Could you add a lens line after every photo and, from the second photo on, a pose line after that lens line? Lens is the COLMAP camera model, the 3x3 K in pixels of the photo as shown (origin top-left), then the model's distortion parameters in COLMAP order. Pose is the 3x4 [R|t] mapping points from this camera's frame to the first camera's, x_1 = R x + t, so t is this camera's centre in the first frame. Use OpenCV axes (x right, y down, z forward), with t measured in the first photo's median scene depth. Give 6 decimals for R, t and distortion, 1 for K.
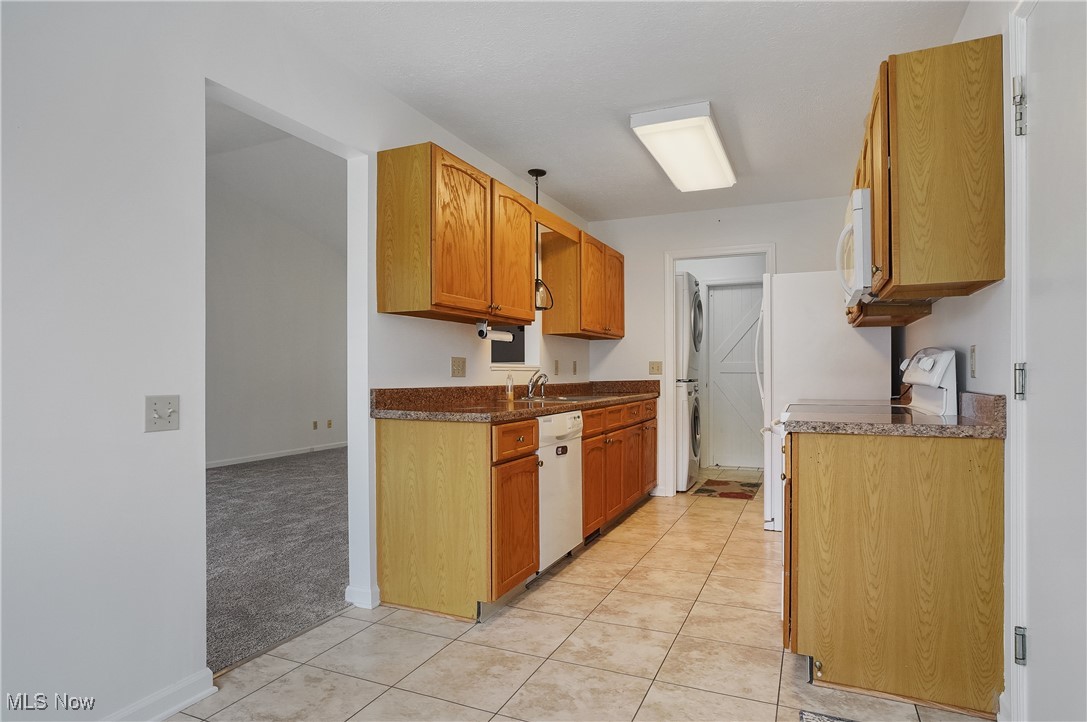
lens RADIAL K [[622.2, 0, 543.5], [0, 622.2, 361.0], [0, 0, 1]] dist [-0.042504, -0.000066]
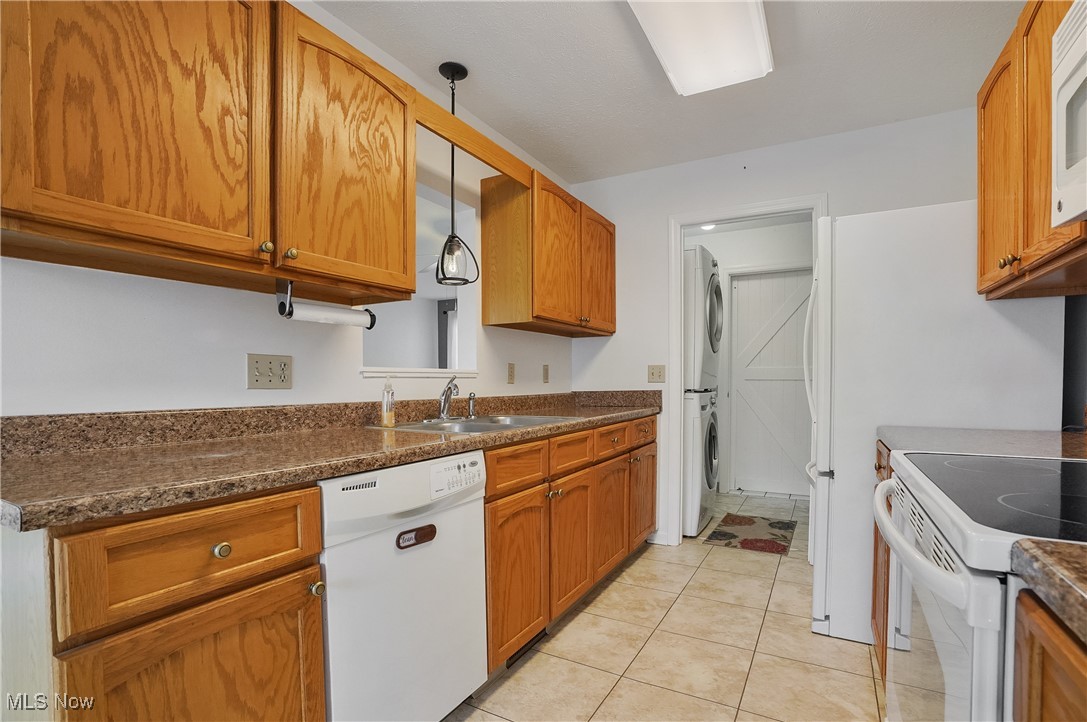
lens RADIAL K [[512.1, 0, 544.3], [0, 512.1, 393.8], [0, 0, 1]] dist [-0.075111, 0.033341]
pose [[0.995065, 0.000551, -0.099227, 0.124111], [0.004062, 0.998920, 0.046285, 0.007166], [0.099146, -0.046459, 0.993988, 0.436389]]
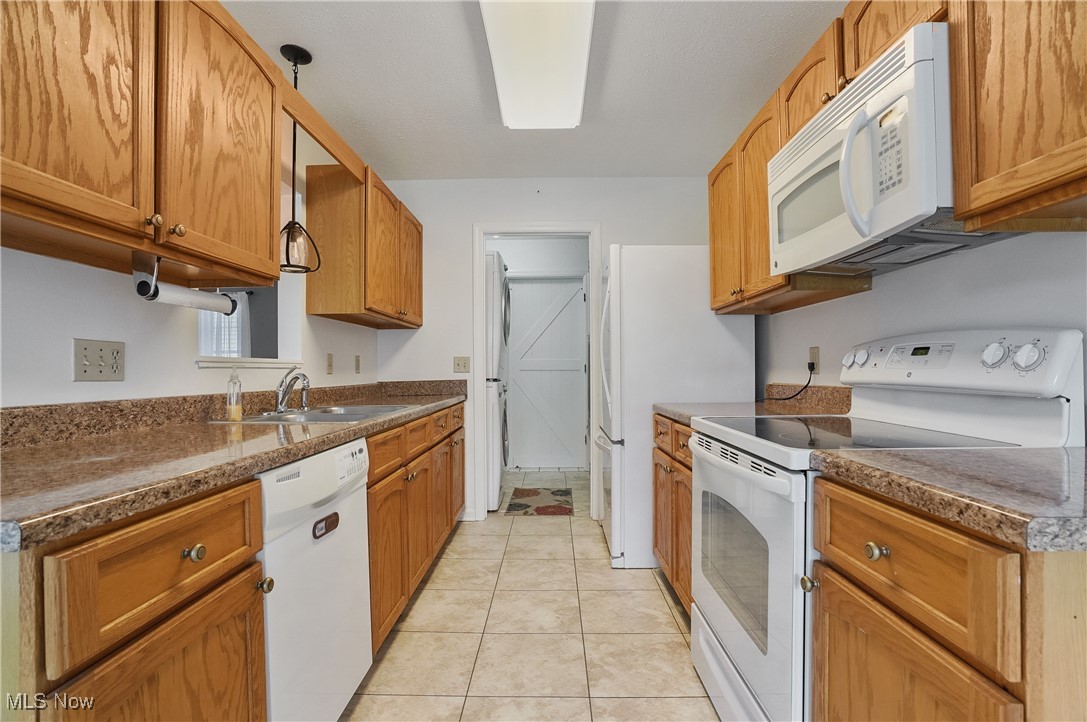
lens RADIAL K [[504.3, 0, 542.8], [0, 504.3, 367.5], [0, 0, 1]] dist [-0.074283, 0.030688]
pose [[0.922101, -0.003111, 0.386936, 0.026273], [-0.001939, 0.999918, 0.012660, 0.007207], [-0.386943, -0.012424, 0.922020, 0.403876]]
